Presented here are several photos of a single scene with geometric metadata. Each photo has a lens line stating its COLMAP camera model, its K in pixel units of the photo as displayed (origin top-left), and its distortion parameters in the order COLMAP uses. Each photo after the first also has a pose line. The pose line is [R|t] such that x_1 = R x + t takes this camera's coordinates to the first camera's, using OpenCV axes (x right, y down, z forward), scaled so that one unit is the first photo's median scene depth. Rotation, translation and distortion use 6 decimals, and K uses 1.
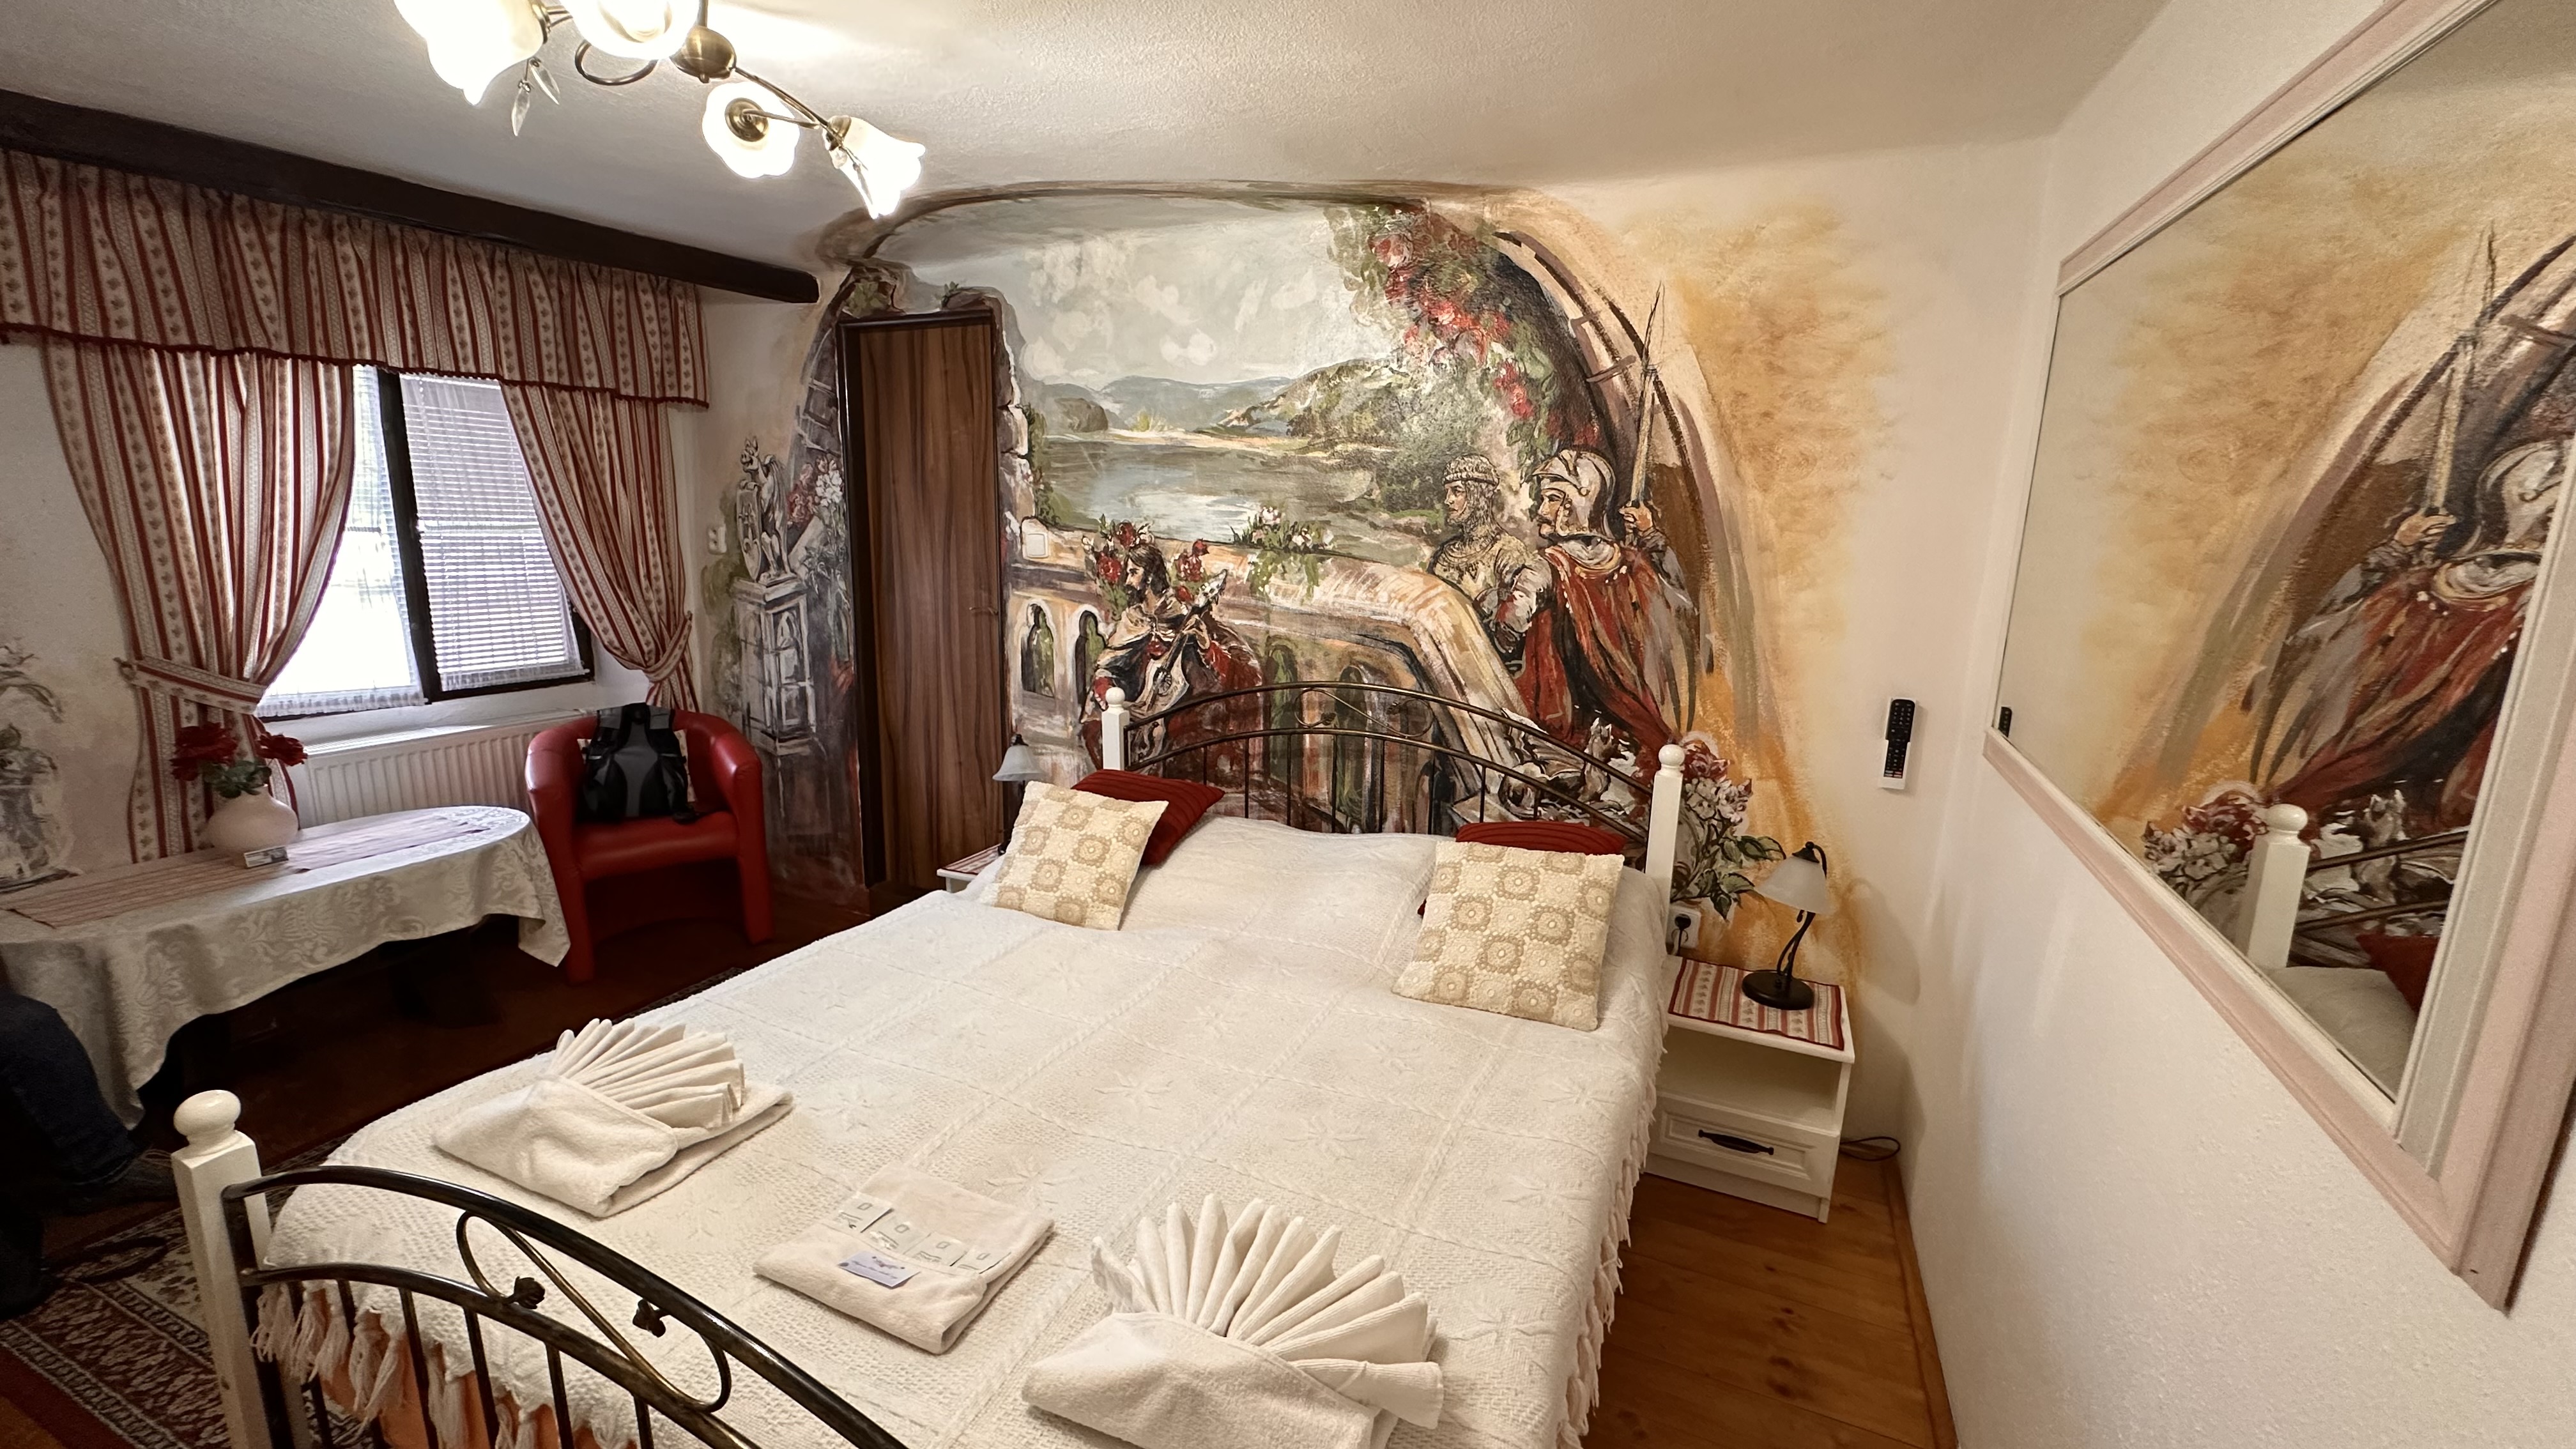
lens RADIAL K [[1042.6, 0, 1288.0], [0, 1042.6, 724.5], [0, 0, 1]] dist [0.000788, 0.000009]
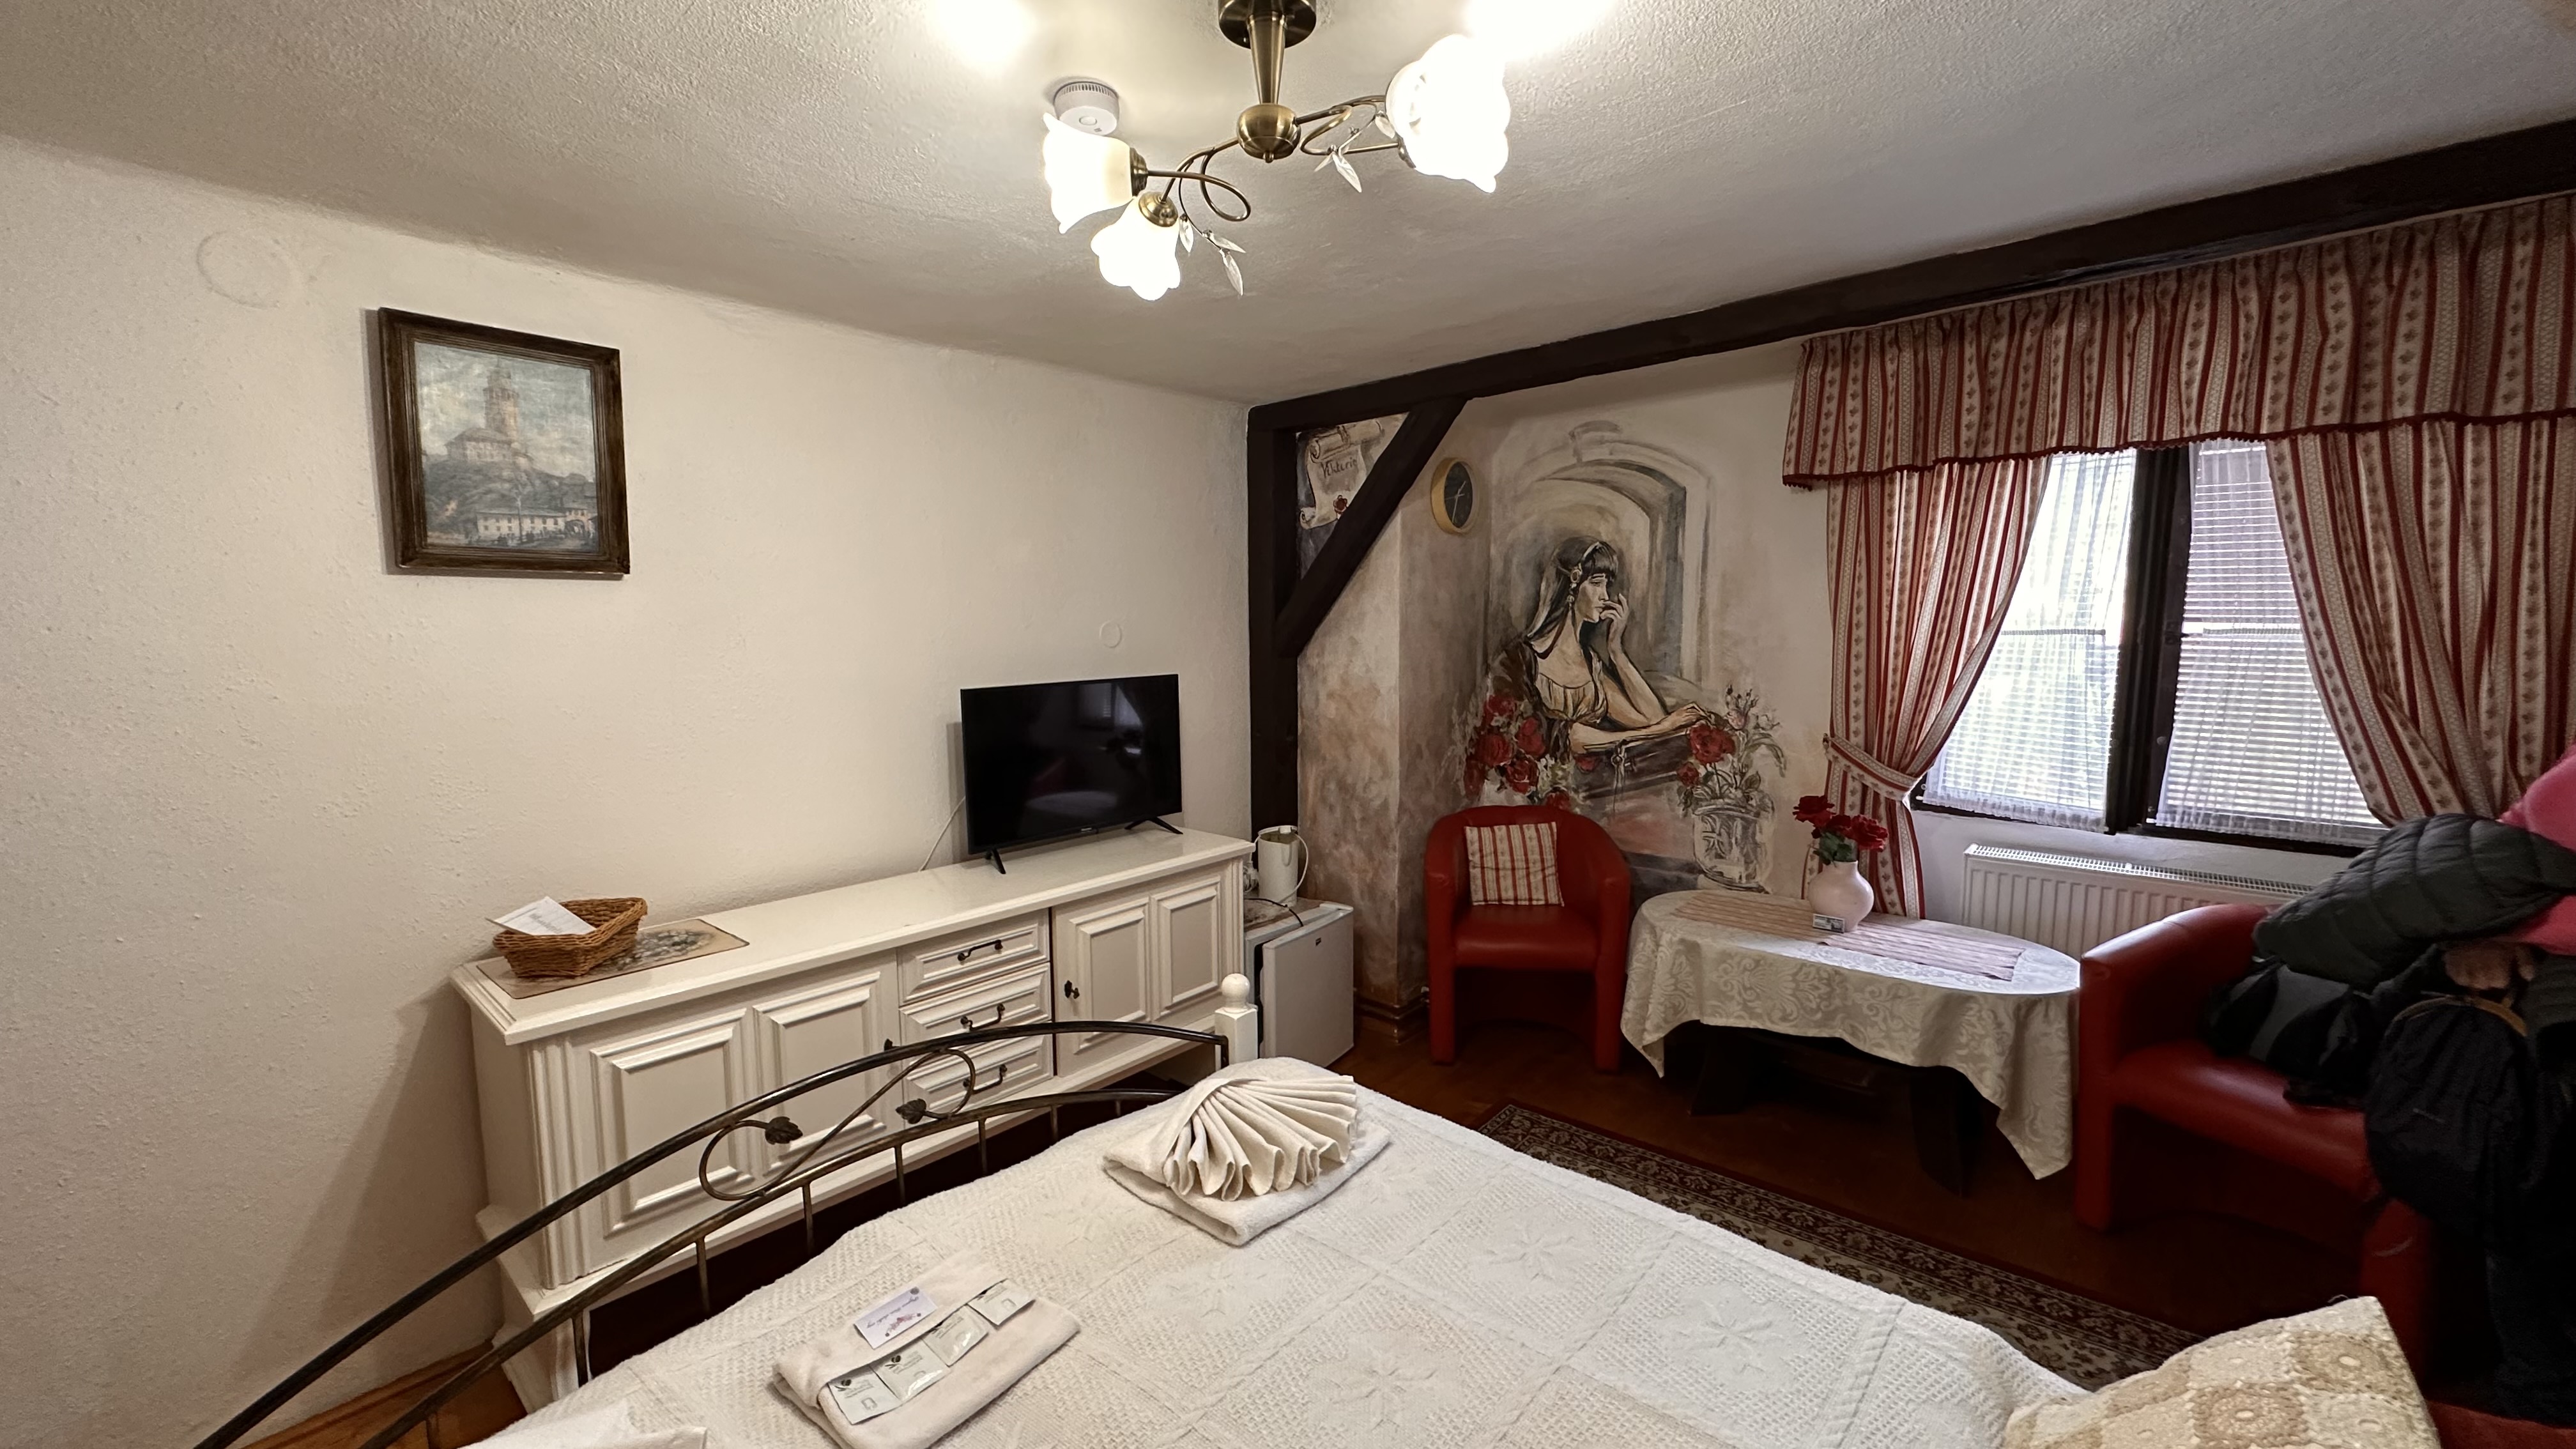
lens RADIAL K [[1042.6, 0, 1288.0], [0, 1042.6, 724.5], [0, 0, 1]] dist [0.000788, 0.000009]
pose [[-0.299041, 0.093280, -0.949670, 0.200661], [-0.177422, 0.972422, 0.151383, -0.131770], [0.937601, 0.213762, -0.274245, 0.662323]]
